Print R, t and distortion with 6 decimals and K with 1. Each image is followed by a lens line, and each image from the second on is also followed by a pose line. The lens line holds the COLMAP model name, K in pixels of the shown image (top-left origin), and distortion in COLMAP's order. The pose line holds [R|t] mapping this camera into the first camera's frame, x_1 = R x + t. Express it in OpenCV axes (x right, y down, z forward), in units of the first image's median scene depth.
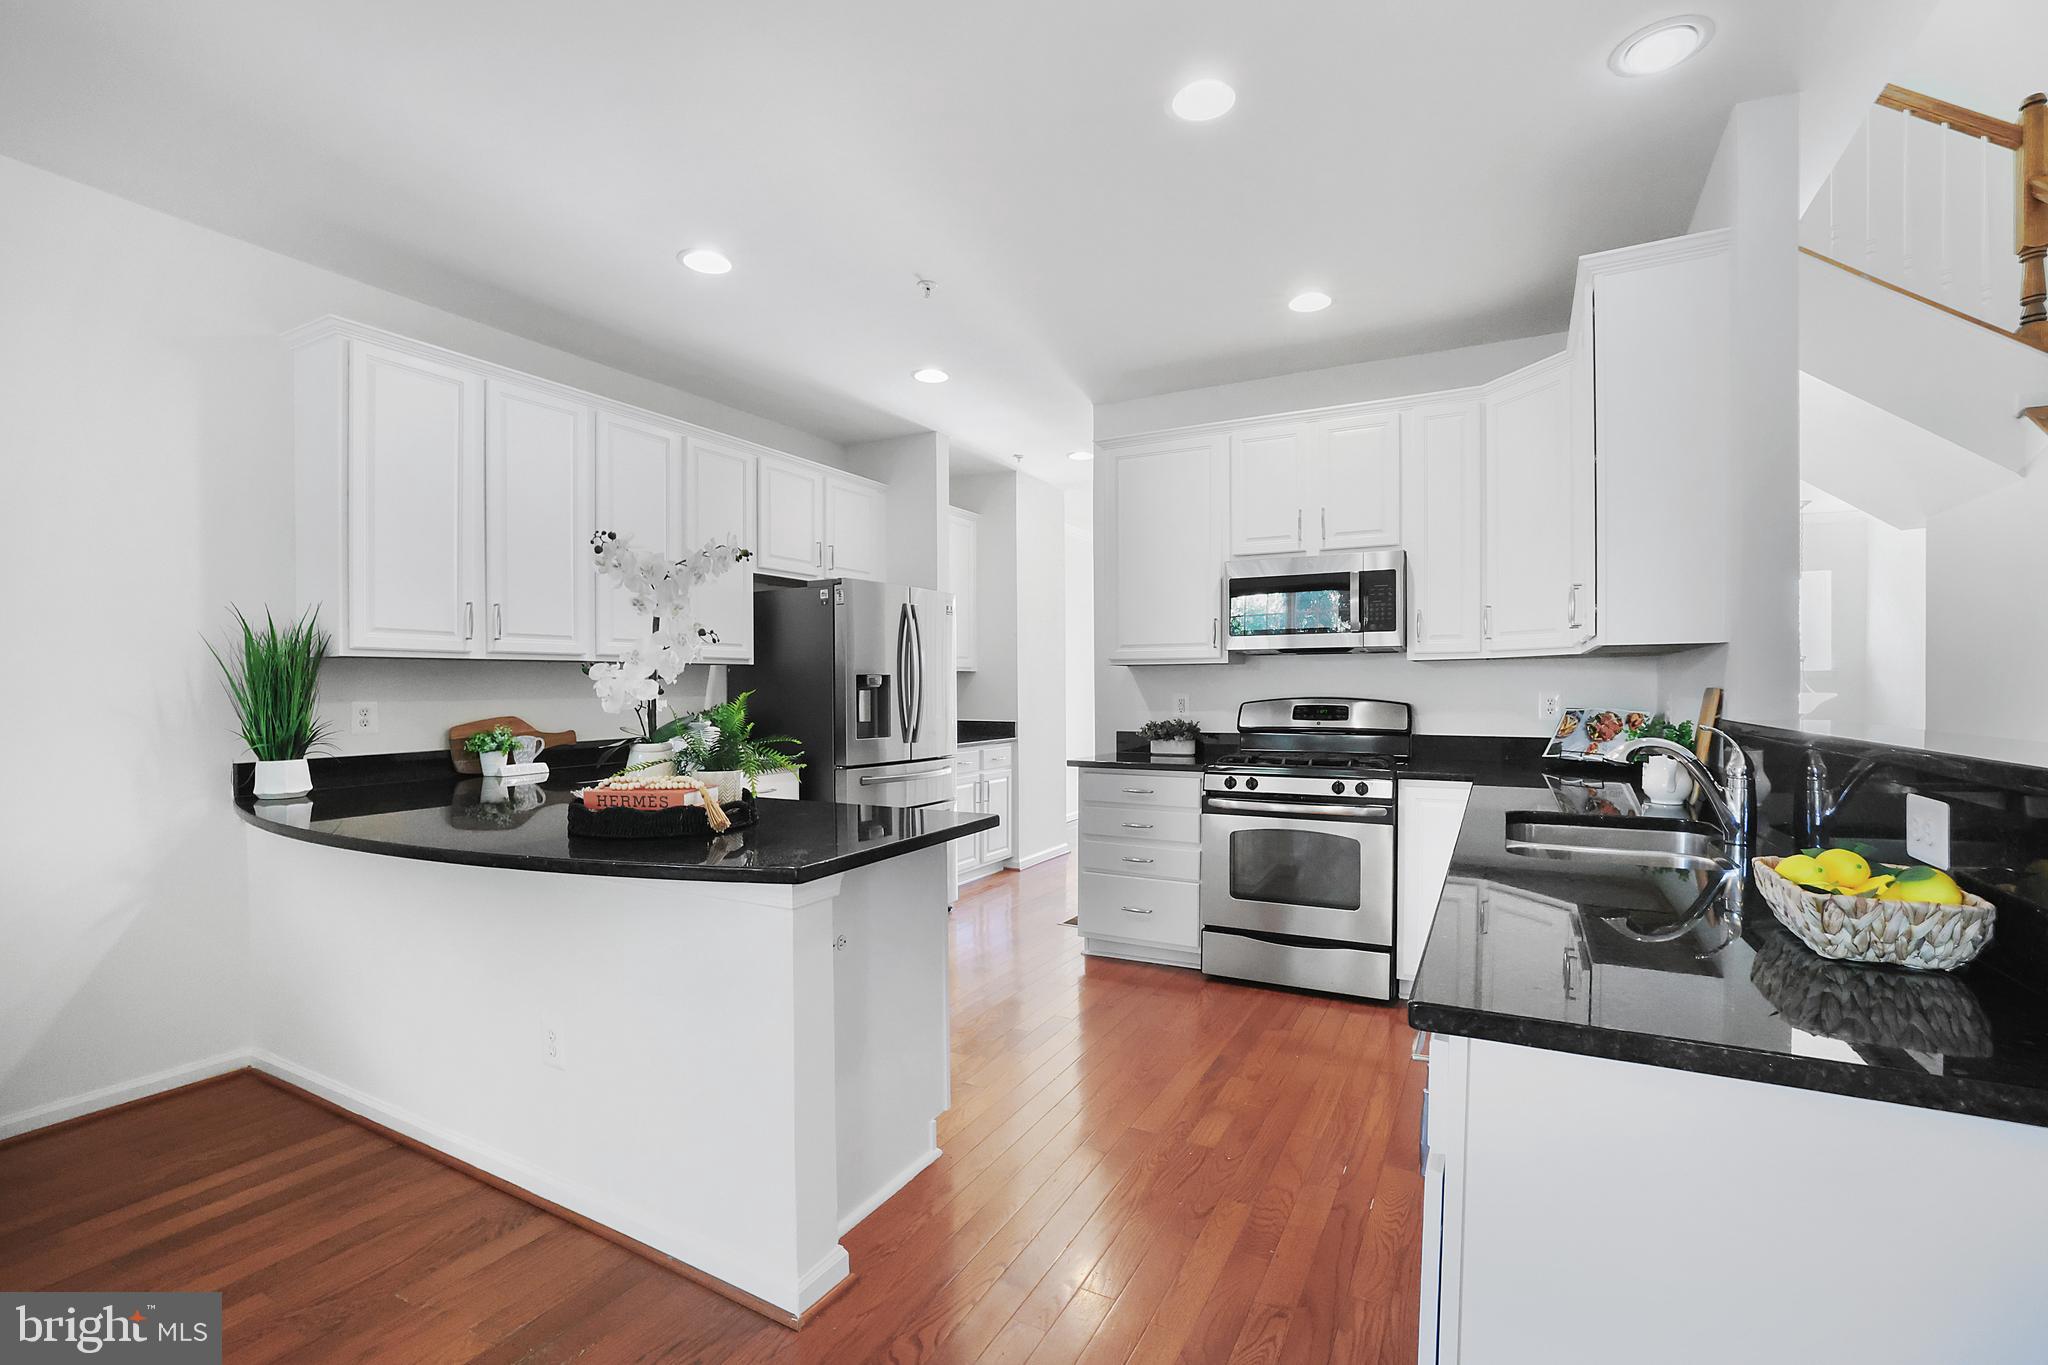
lens RADIAL K [[897.0, 0, 1023.2], [0, 897.0, 694.8], [0, 0, 1]] dist [-0.033765, 0.000272]
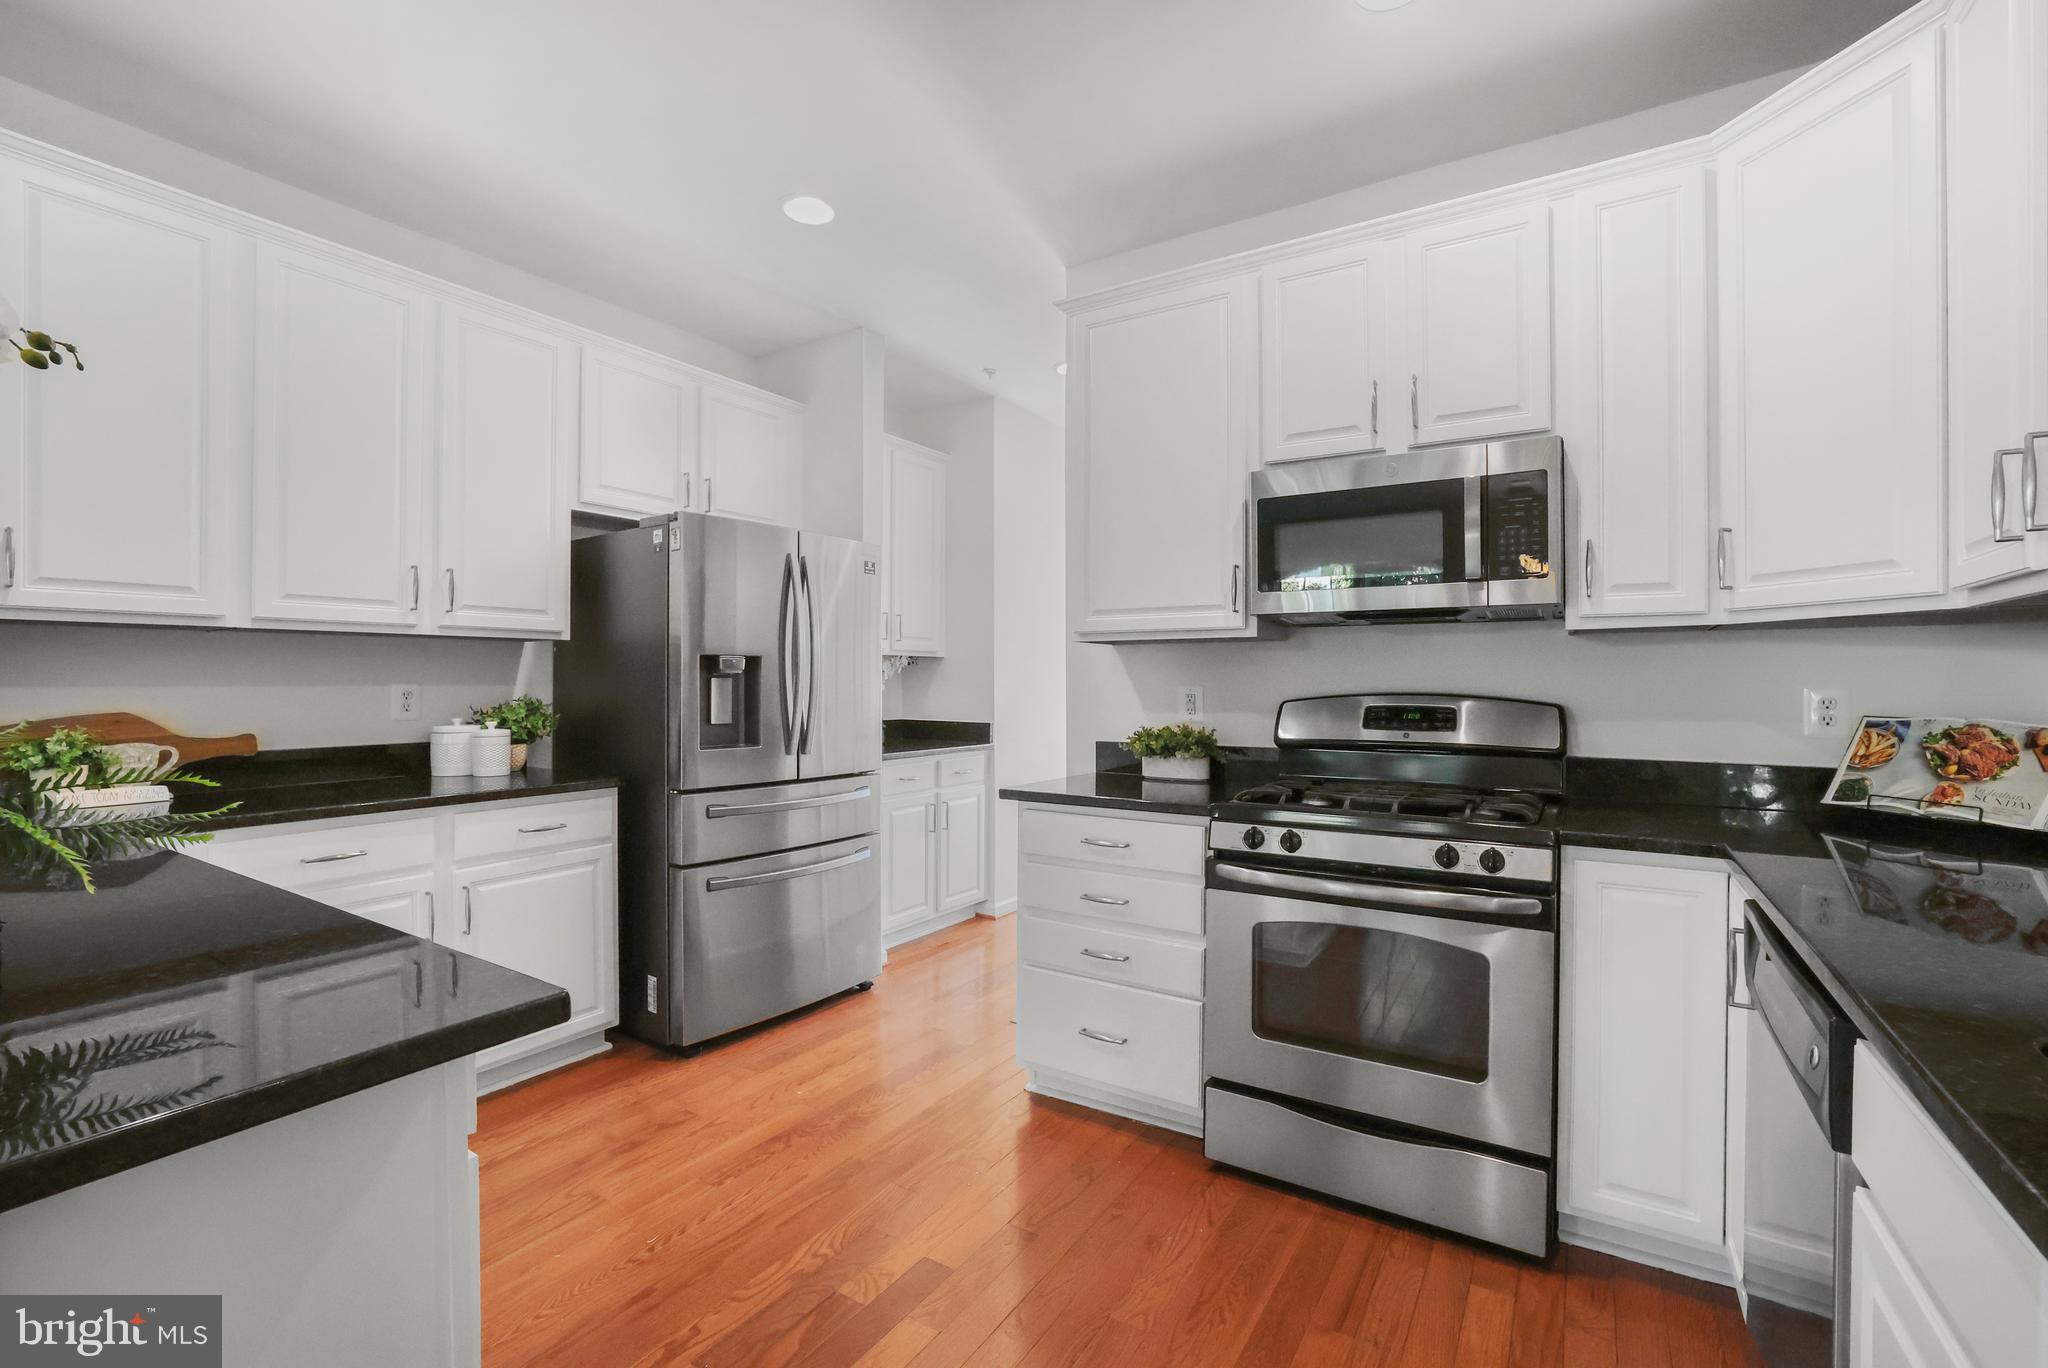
lens RADIAL K [[886.9, 0, 1023.4], [0, 886.9, 676.6], [0, 0, 1]] dist [-0.043650, 0.015673]
pose [[0.997282, 0.006214, -0.073413, 0.120759], [-0.007287, 0.999870, -0.014350, 0.001988], [0.073315, 0.014846, 0.997198, 0.404784]]
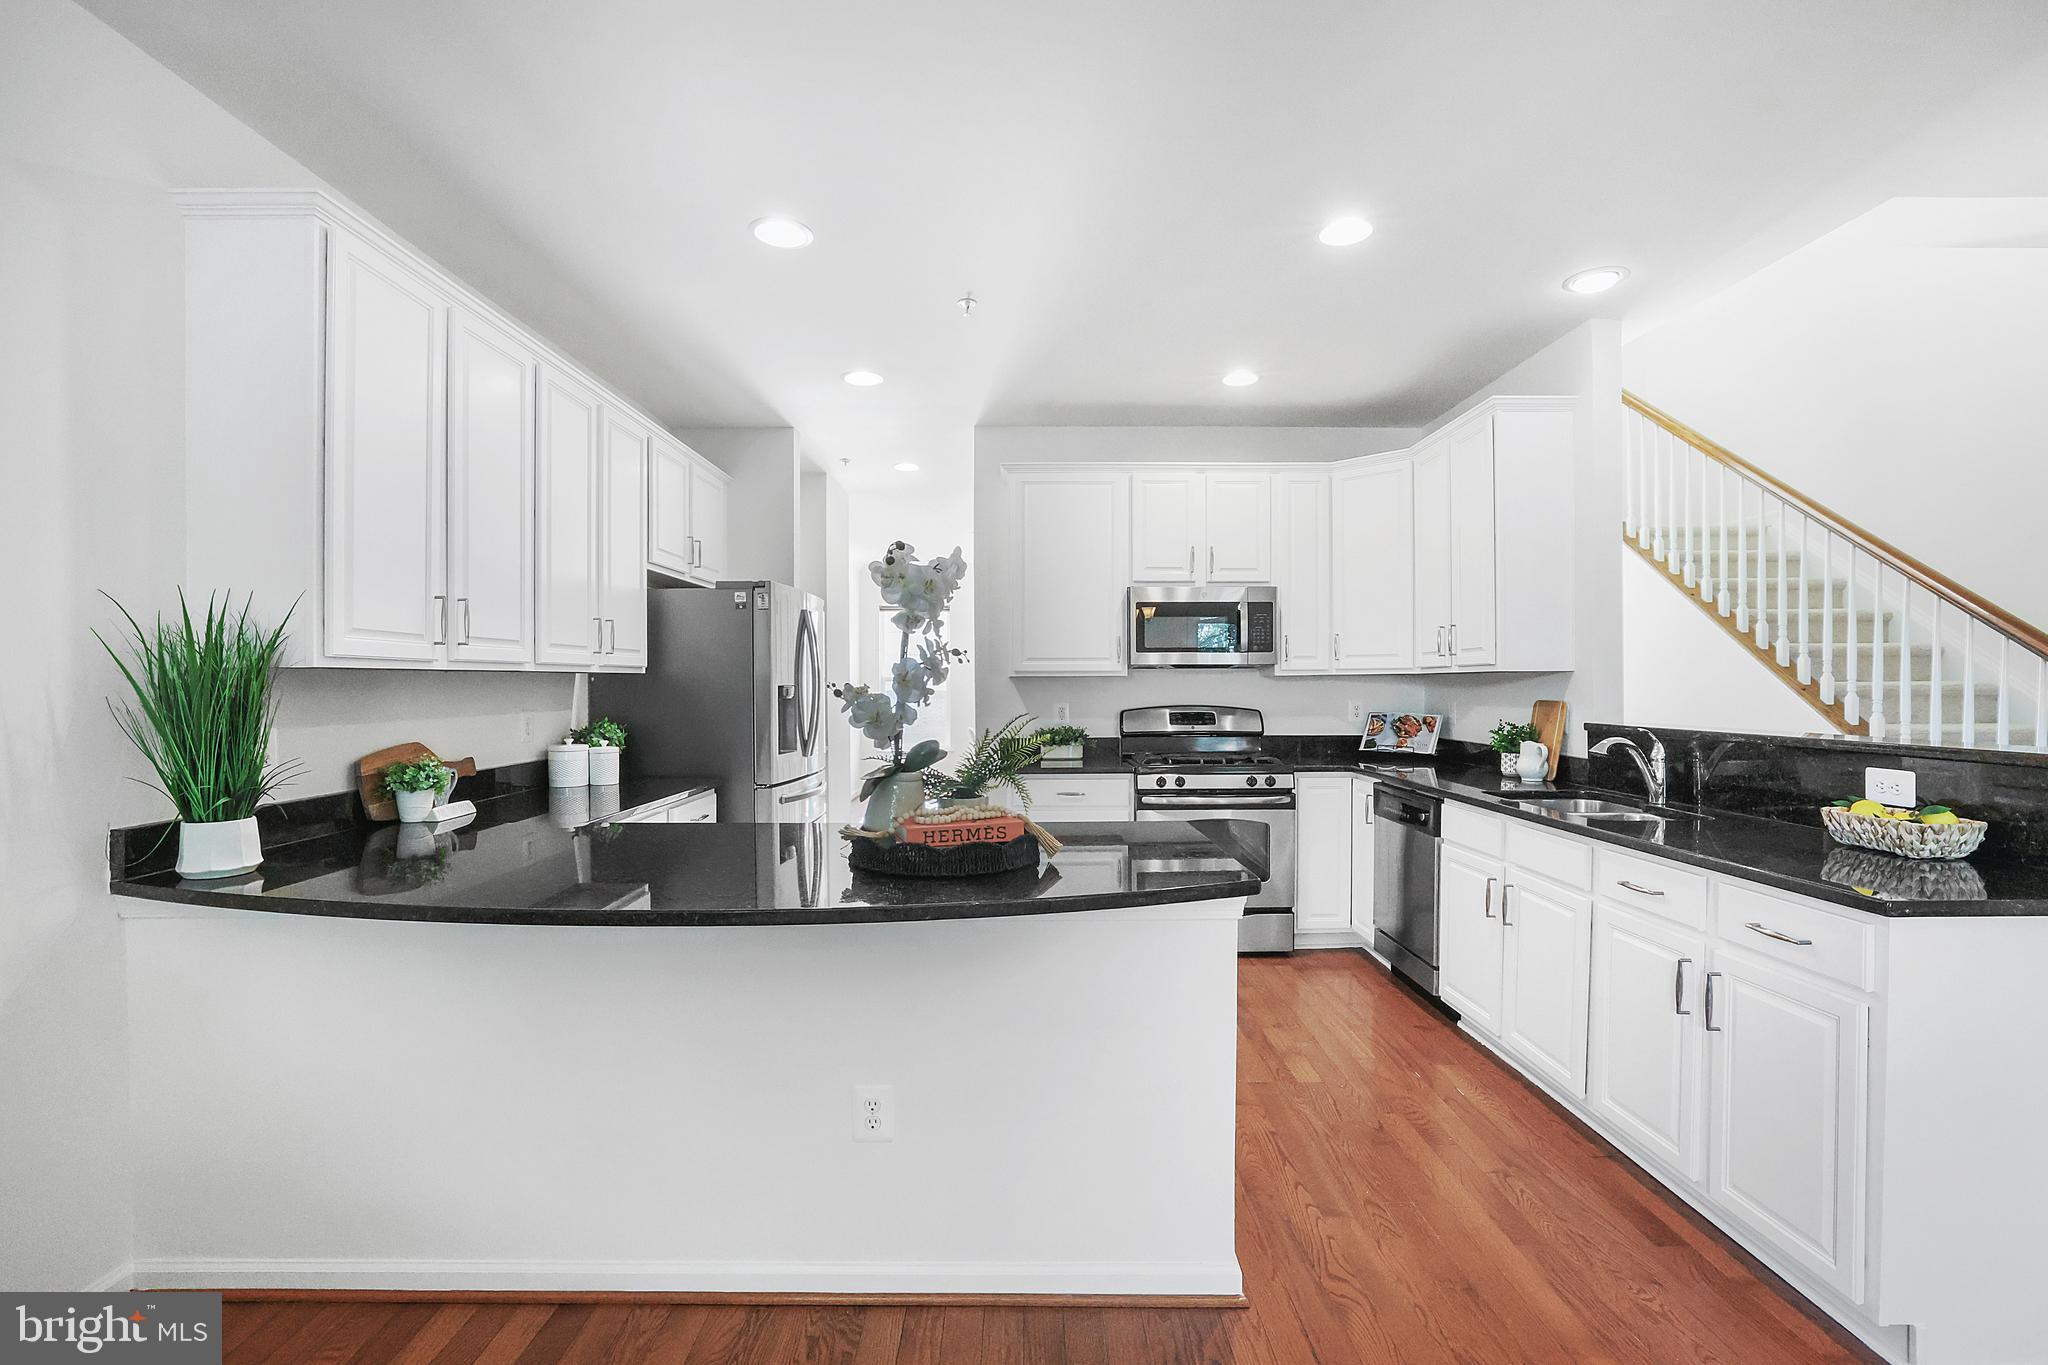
lens RADIAL K [[894.7, 0, 1018.3], [0, 894.7, 682.8], [0, 0, 1]] dist [-0.046106, 0.016428]
pose [[0.879133, 0.002135, 0.476571, -0.463703], [0.003412, 0.999936, -0.010773, -0.016449], [-0.476564, 0.011097, 0.879070, 0.080472]]
